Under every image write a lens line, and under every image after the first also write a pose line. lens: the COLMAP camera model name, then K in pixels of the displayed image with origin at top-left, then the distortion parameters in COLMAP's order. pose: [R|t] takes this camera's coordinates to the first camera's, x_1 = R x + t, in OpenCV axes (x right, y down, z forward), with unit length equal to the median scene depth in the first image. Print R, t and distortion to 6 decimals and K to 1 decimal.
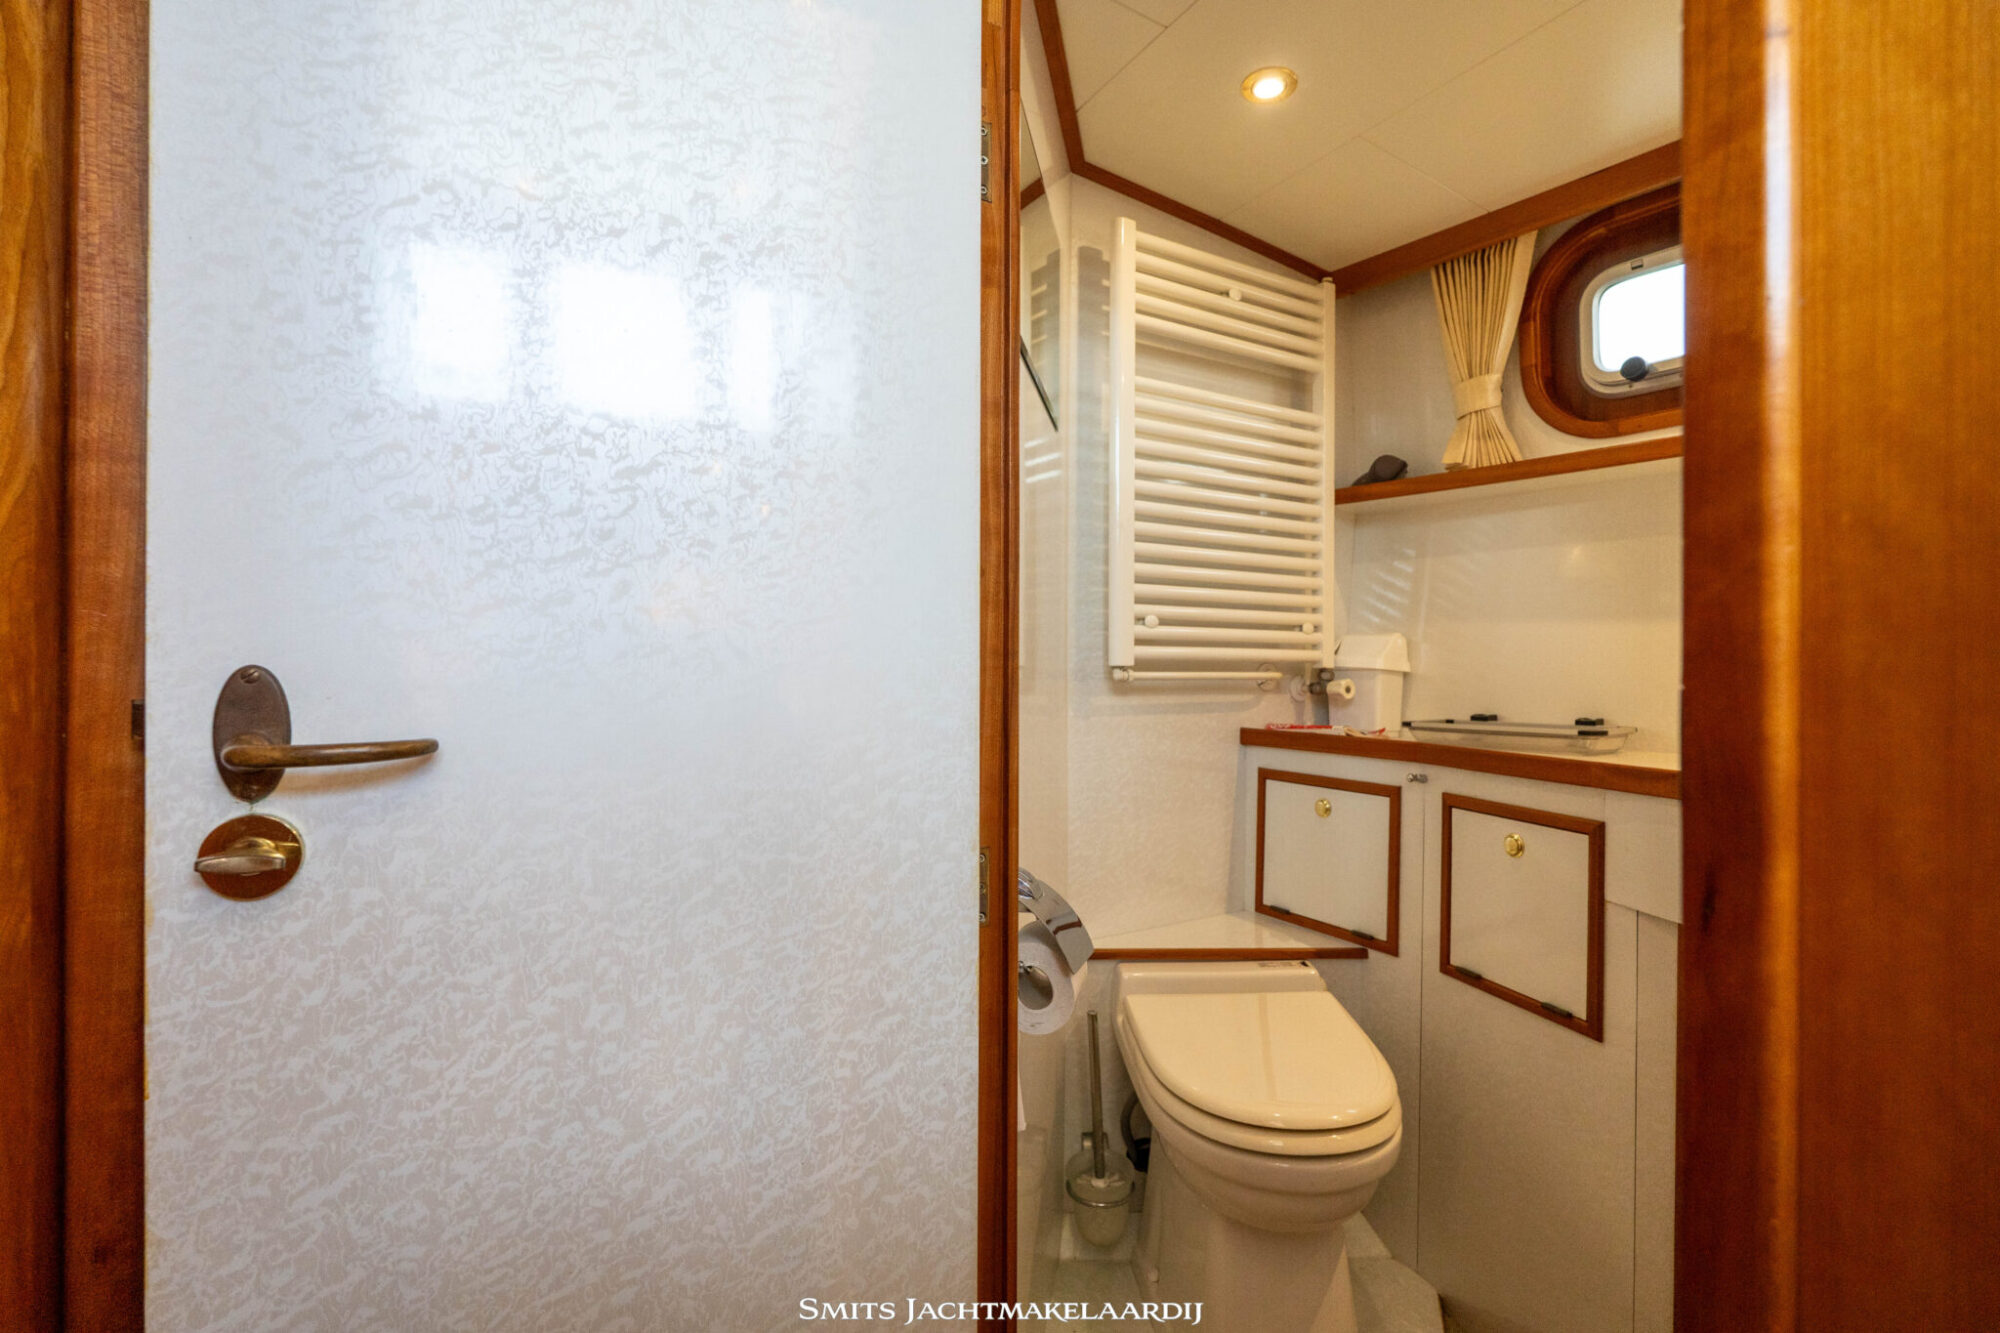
lens RADIAL K [[890.0, 0, 1015.3], [0, 890.0, 651.2], [0, 0, 1]] dist [-0.005191, 0.001851]
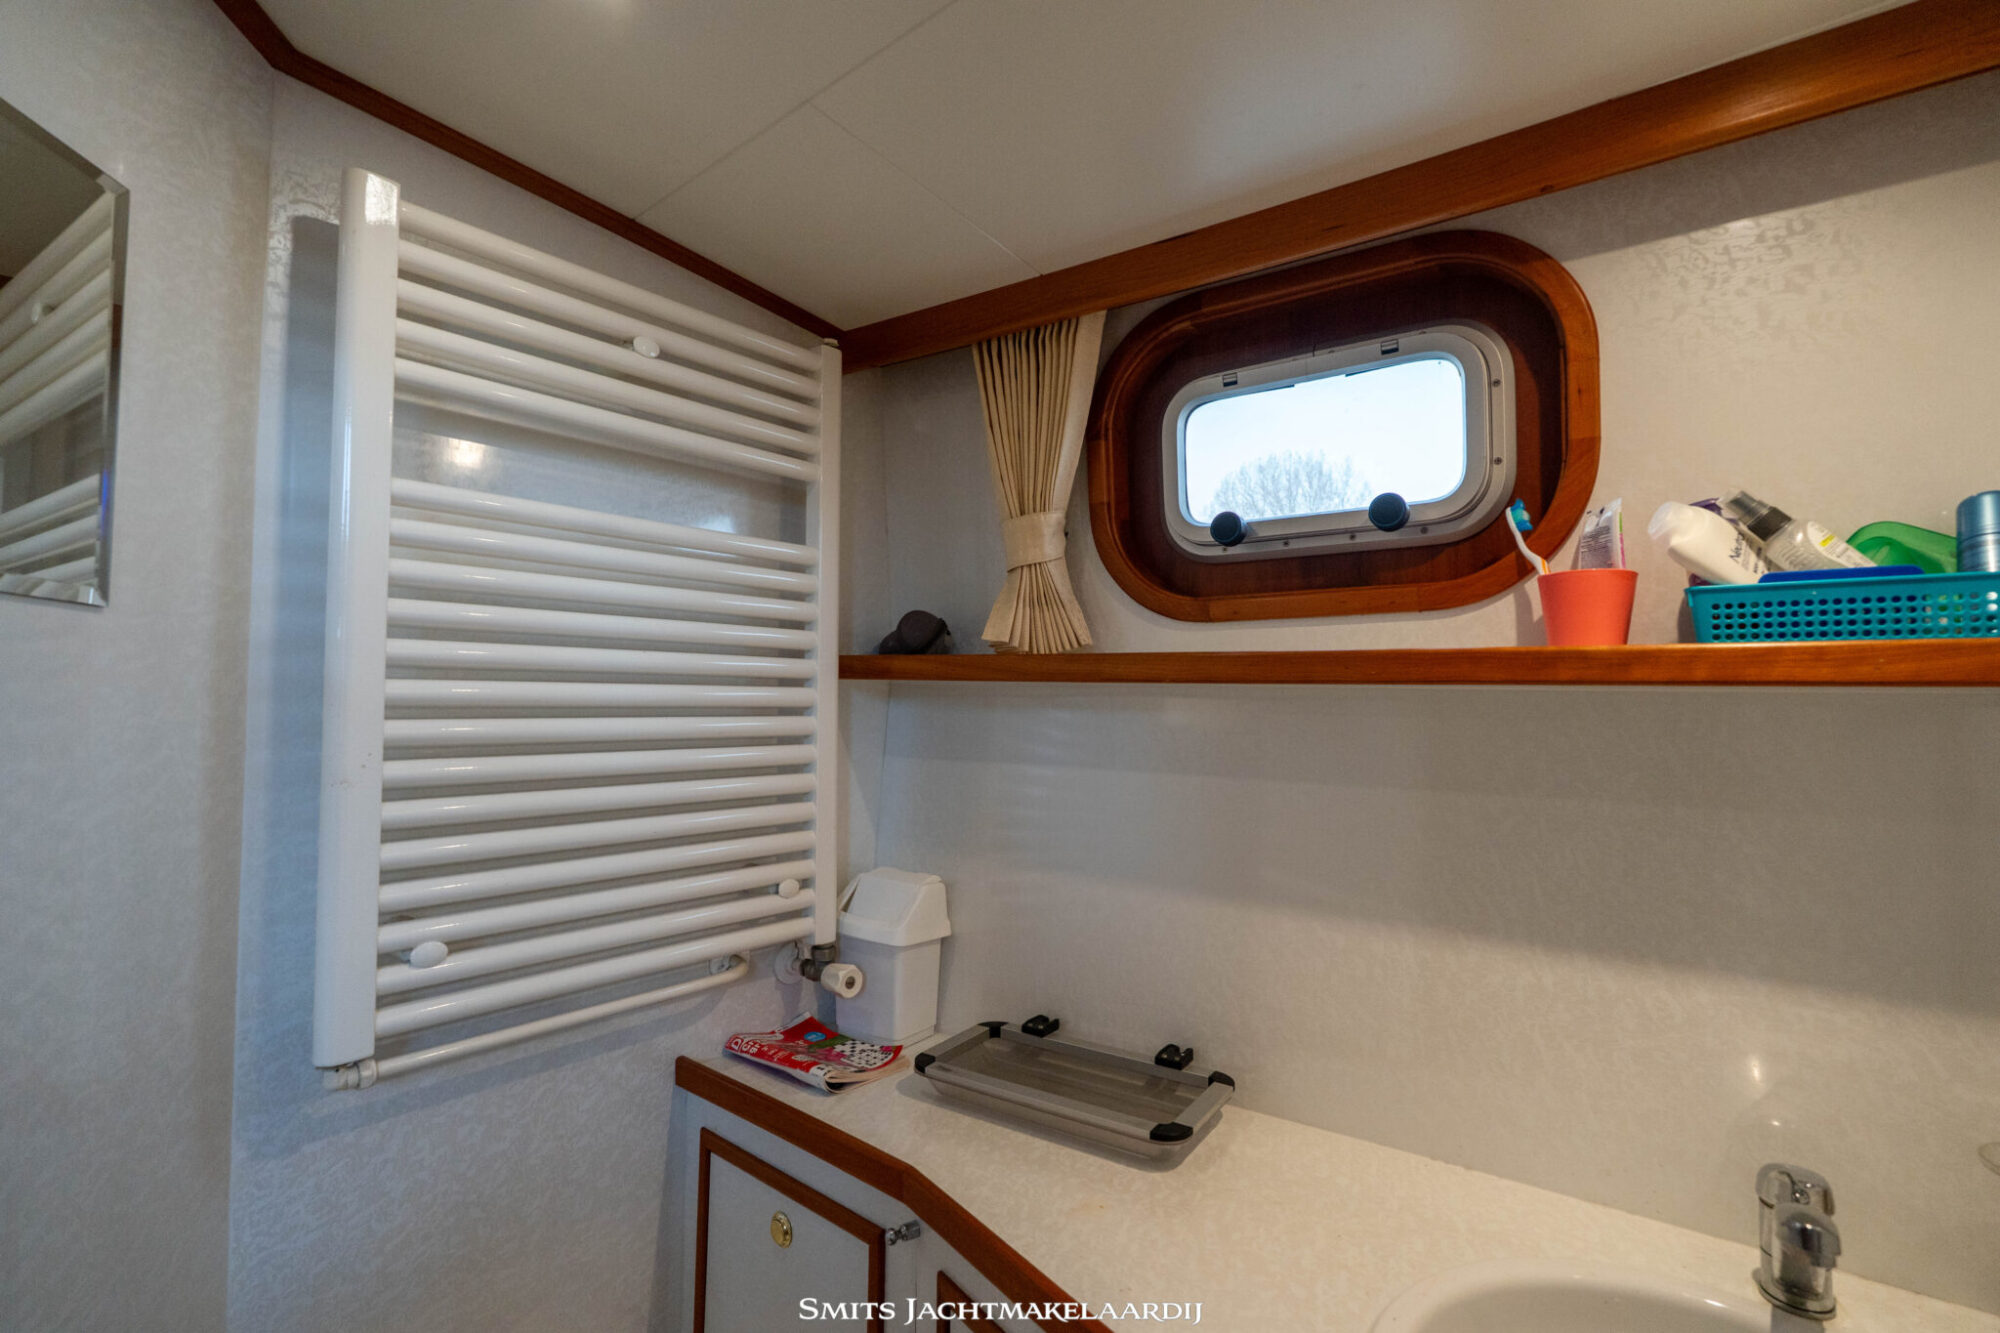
lens RADIAL K [[932.9, 0, 995.1], [0, 932.9, 665.8], [0, 0, 1]] dist [0.004703, -0.000047]
pose [[0.939268, 0.015146, 0.342850, 0.276664], [-0.000310, 0.999063, -0.043285, -0.177684], [-0.343184, 0.040550, 0.938393, 0.382366]]
